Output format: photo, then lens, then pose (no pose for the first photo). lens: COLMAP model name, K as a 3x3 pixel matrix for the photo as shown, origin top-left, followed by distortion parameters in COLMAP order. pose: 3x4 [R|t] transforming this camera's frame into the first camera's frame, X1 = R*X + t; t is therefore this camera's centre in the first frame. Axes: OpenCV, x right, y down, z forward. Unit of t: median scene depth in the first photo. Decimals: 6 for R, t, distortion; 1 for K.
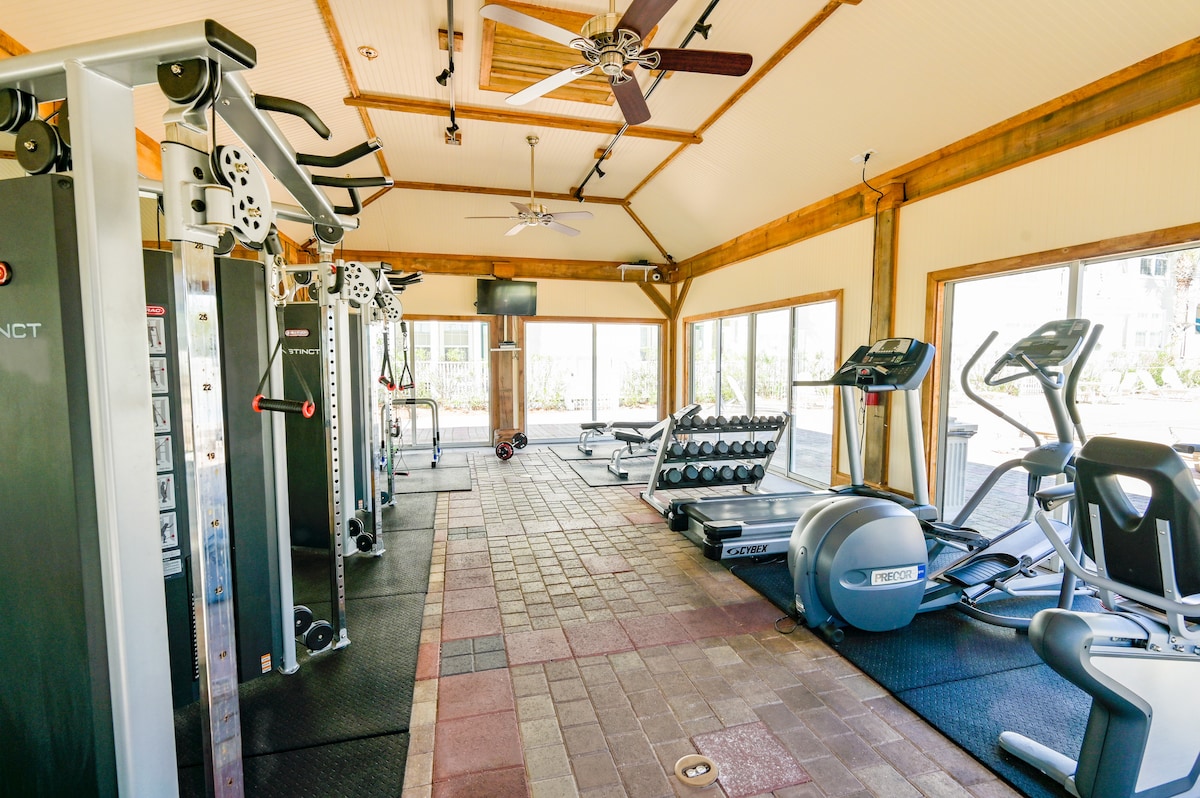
lens RADIAL K [[531.5, 0, 592.3], [0, 531.5, 391.0], [0, 0, 1]] dist [-0.001270, -0.000752]
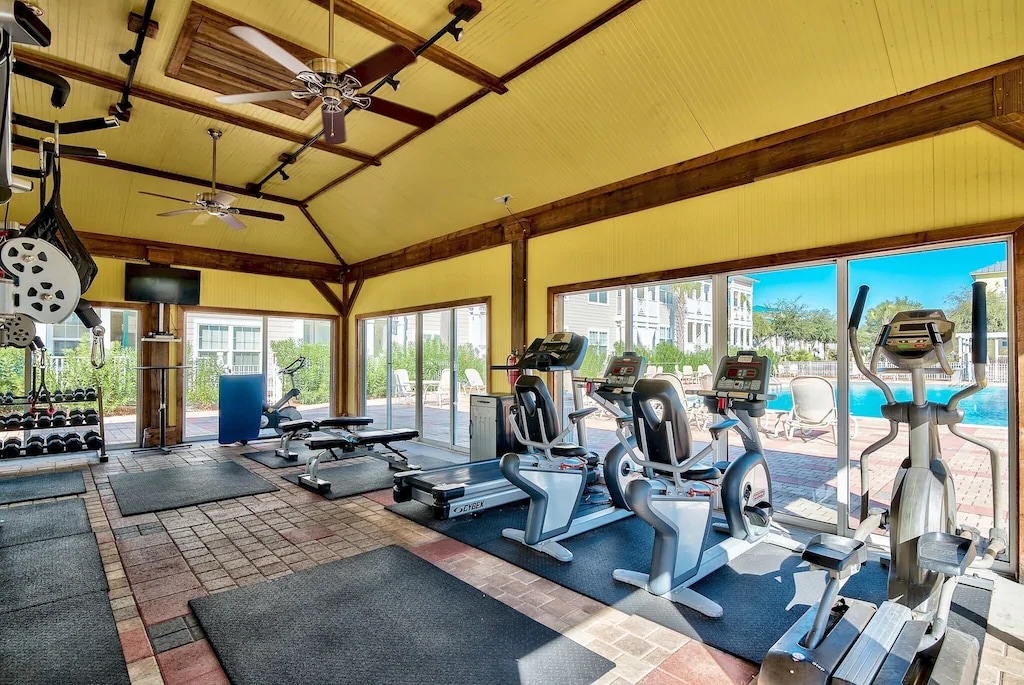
lens RADIAL K [[496.5, 0, 511.6], [0, 496.5, 350.9], [0, 0, 1]] dist [0.003882, 0.001110]
pose [[0.877258, 0.005245, 0.479991, -0.078693], [0.030117, 0.997369, -0.065942, 0.028515], [-0.479074, 0.072305, 0.874792, -0.088896]]
